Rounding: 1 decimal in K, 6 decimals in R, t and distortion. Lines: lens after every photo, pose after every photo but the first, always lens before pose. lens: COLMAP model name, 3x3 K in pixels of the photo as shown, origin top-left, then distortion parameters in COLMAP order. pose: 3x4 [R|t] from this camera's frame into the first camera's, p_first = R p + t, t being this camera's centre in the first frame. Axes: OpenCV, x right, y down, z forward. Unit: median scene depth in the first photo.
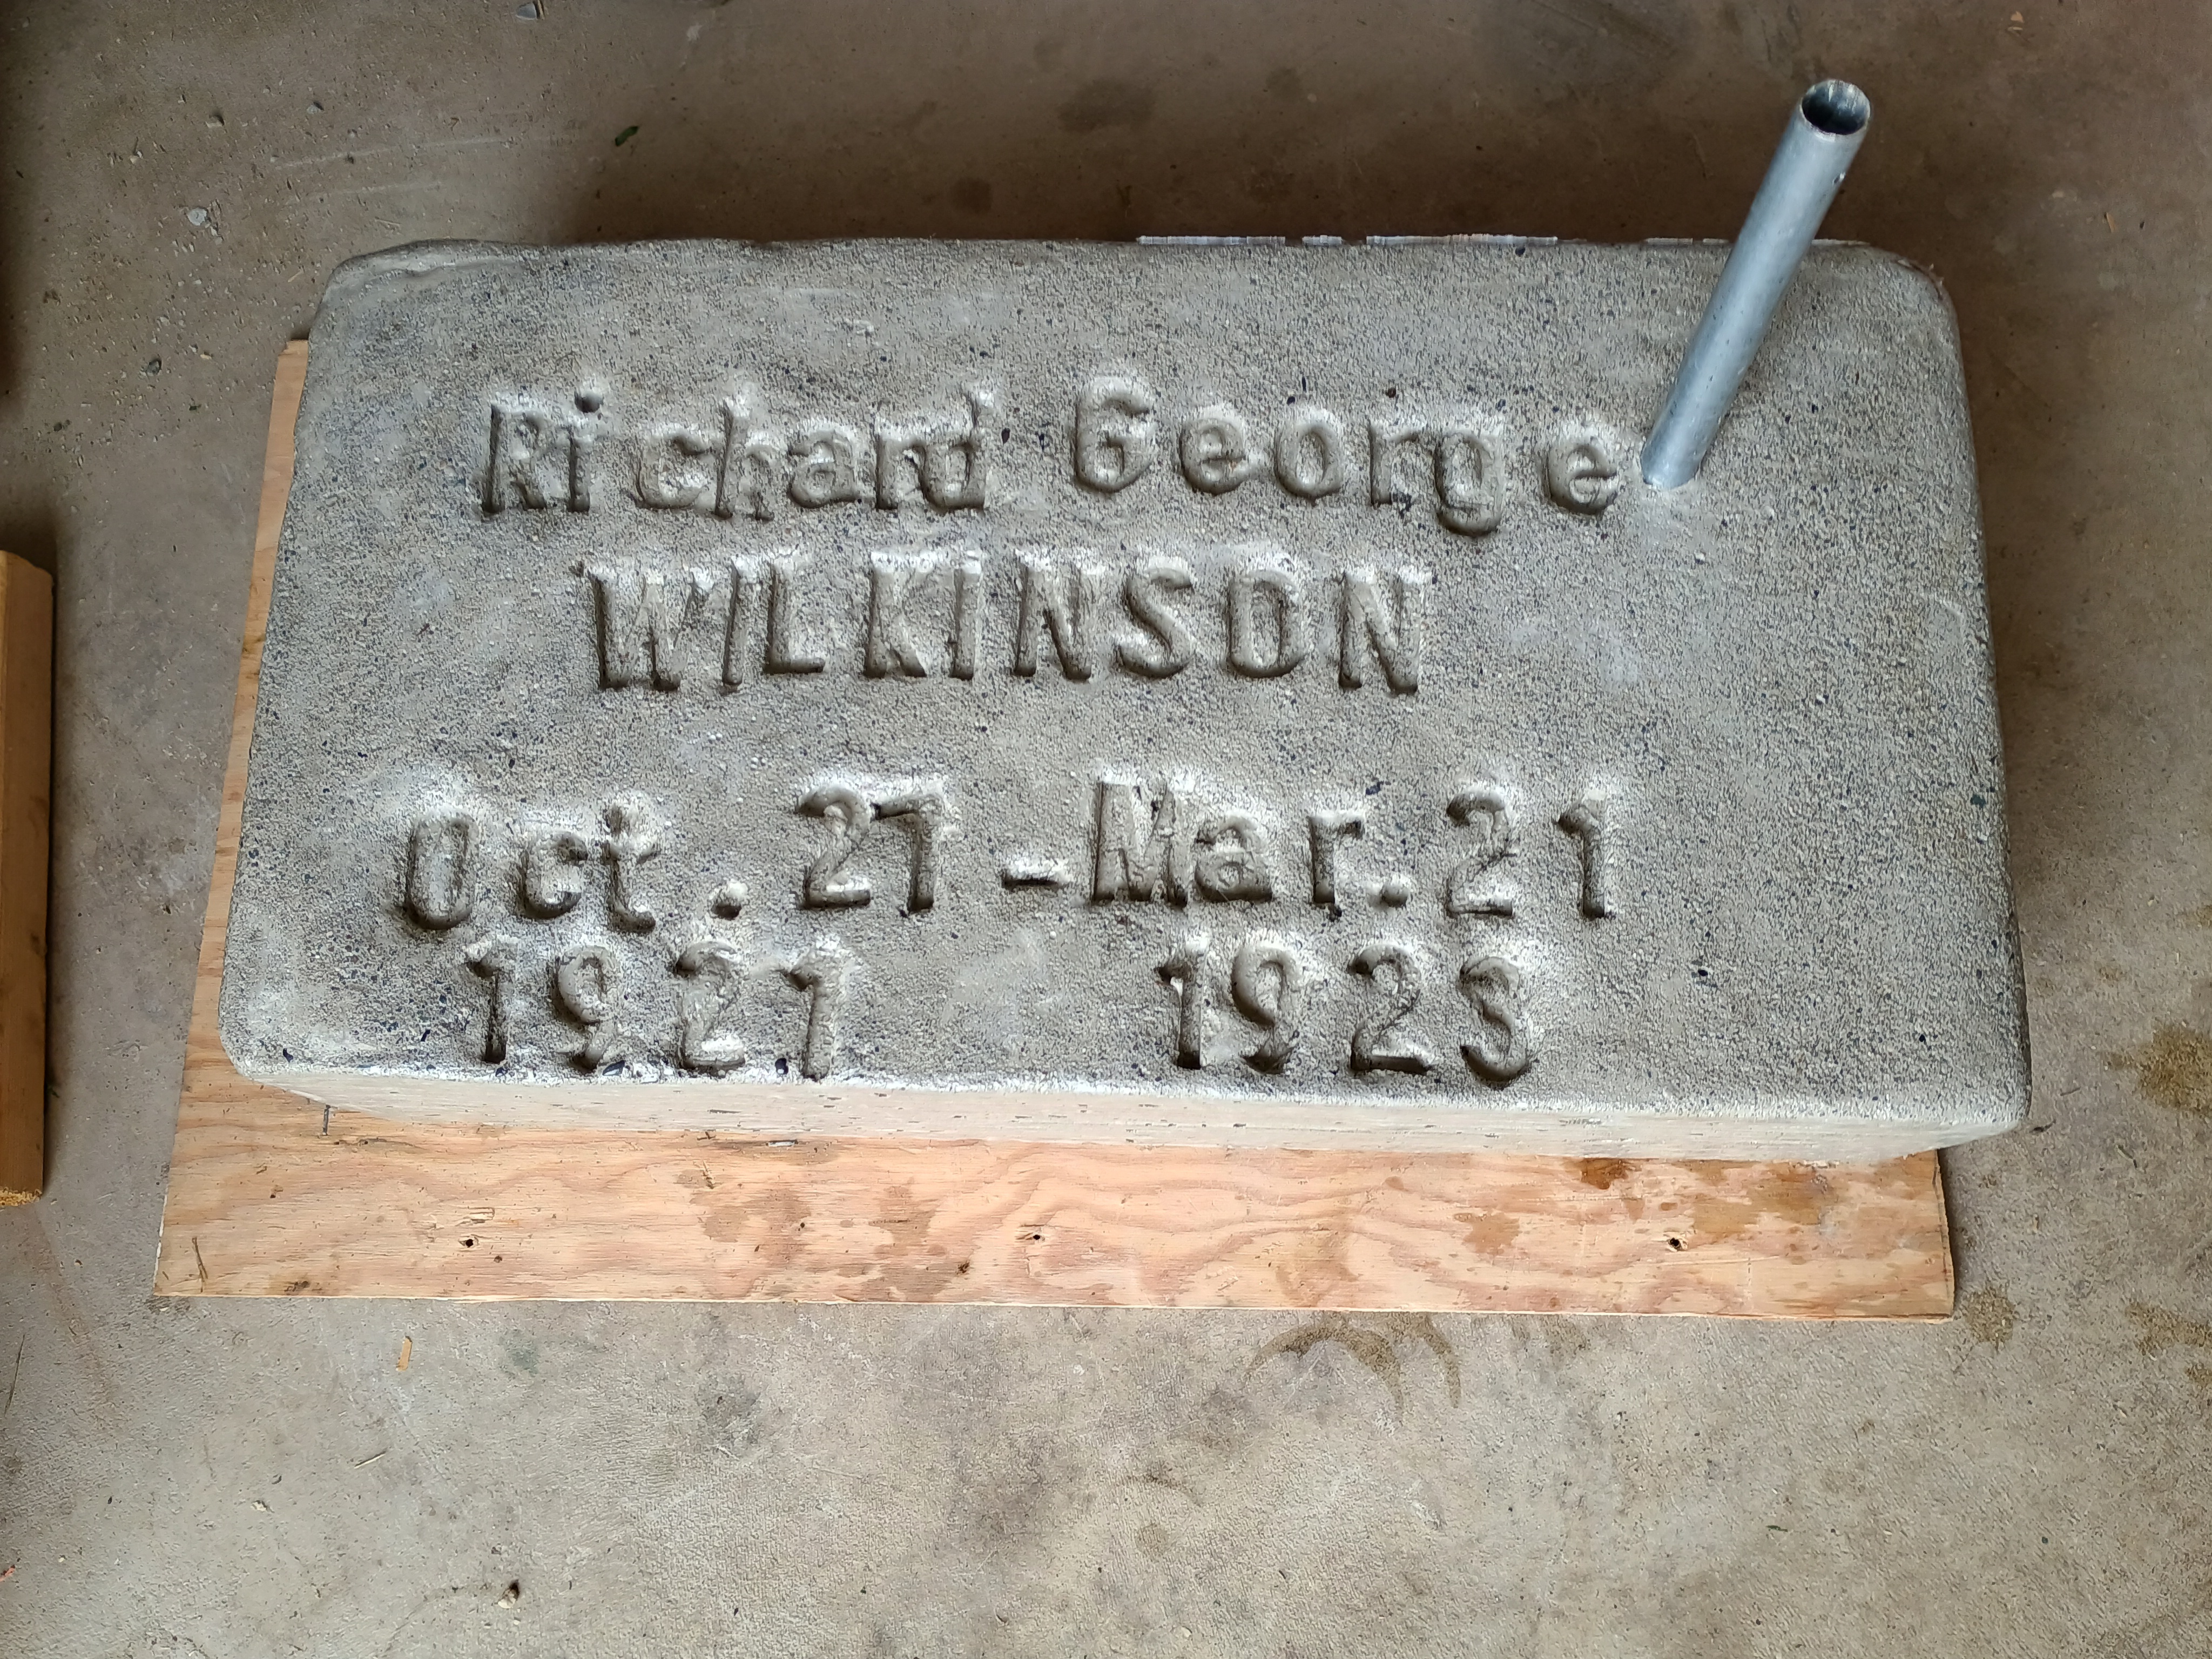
lens RADIAL K [[1776.6, 0, 1106.7], [0, 1776.6, 828.5], [0, 0, 1]] dist [0.049736, -0.068075]
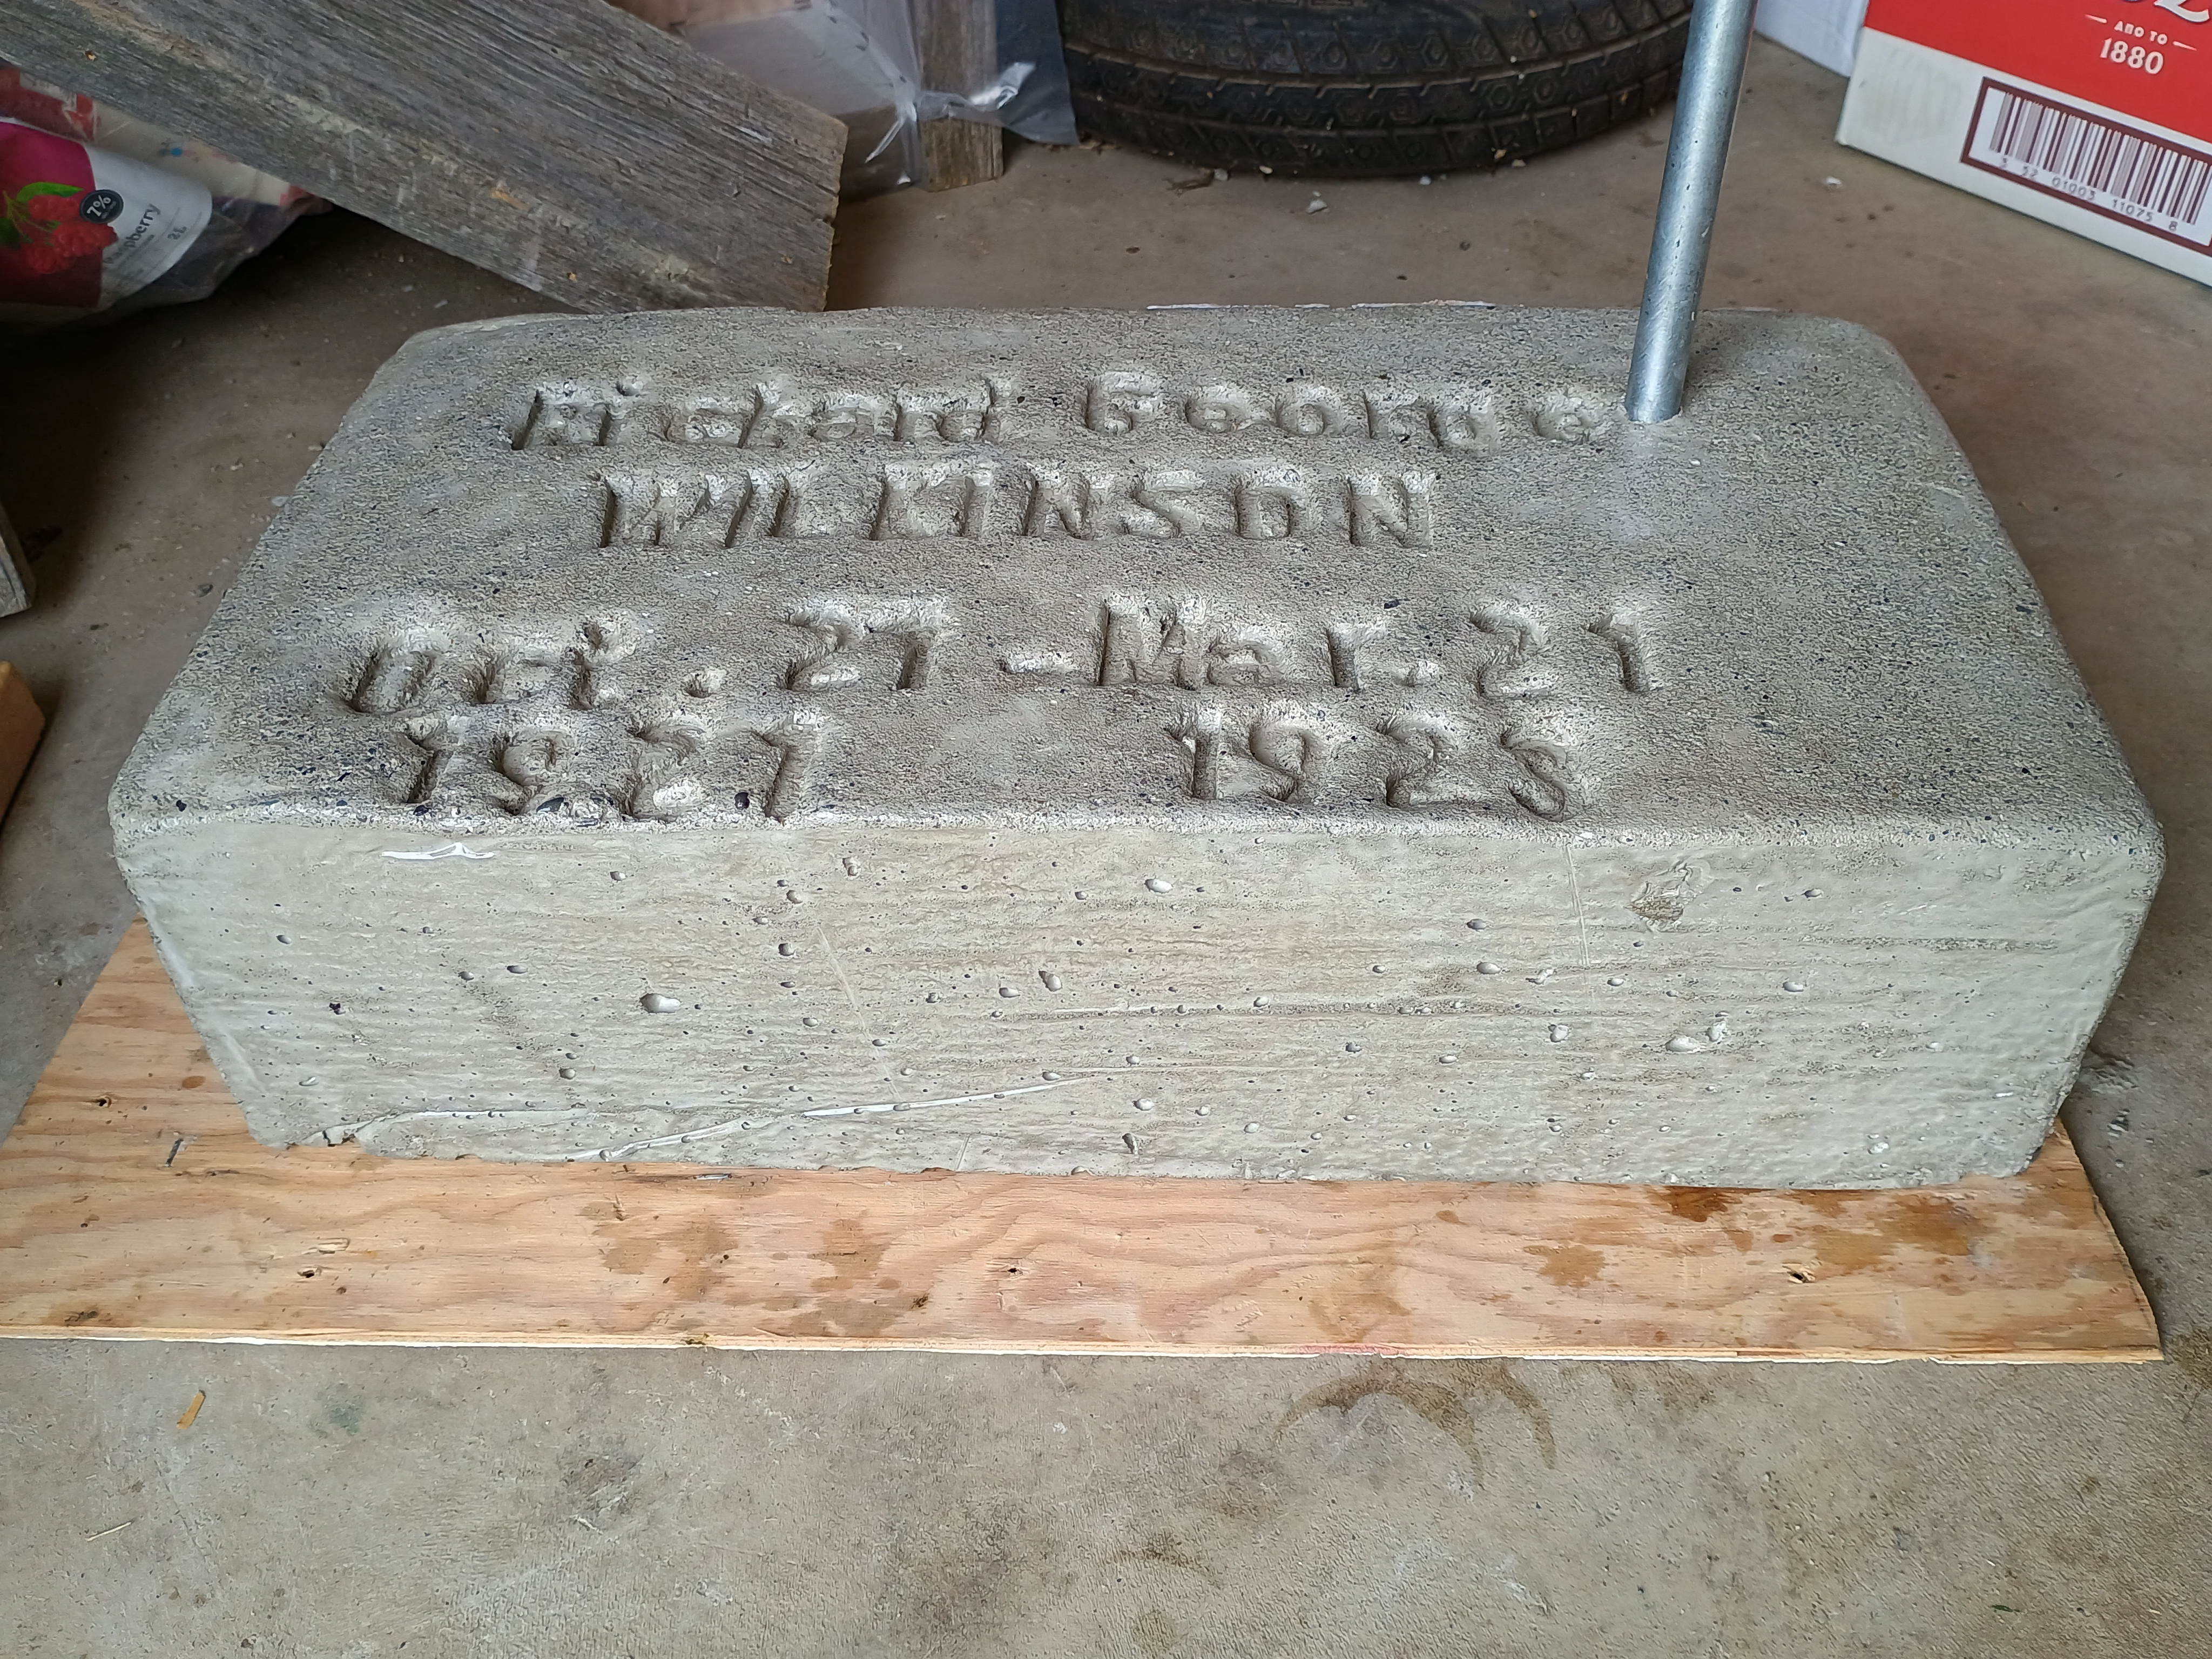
lens RADIAL K [[1776.6, 0, 1103.5], [0, 1776.6, 825.2], [0, 0, 1]] dist [0.049736, -0.068075]
pose [[0.999750, 0.022198, 0.002552, -0.004498], [-0.017665, 0.855163, -0.518057, 0.492267], [-0.013682, 0.517883, 0.855342, 0.205900]]
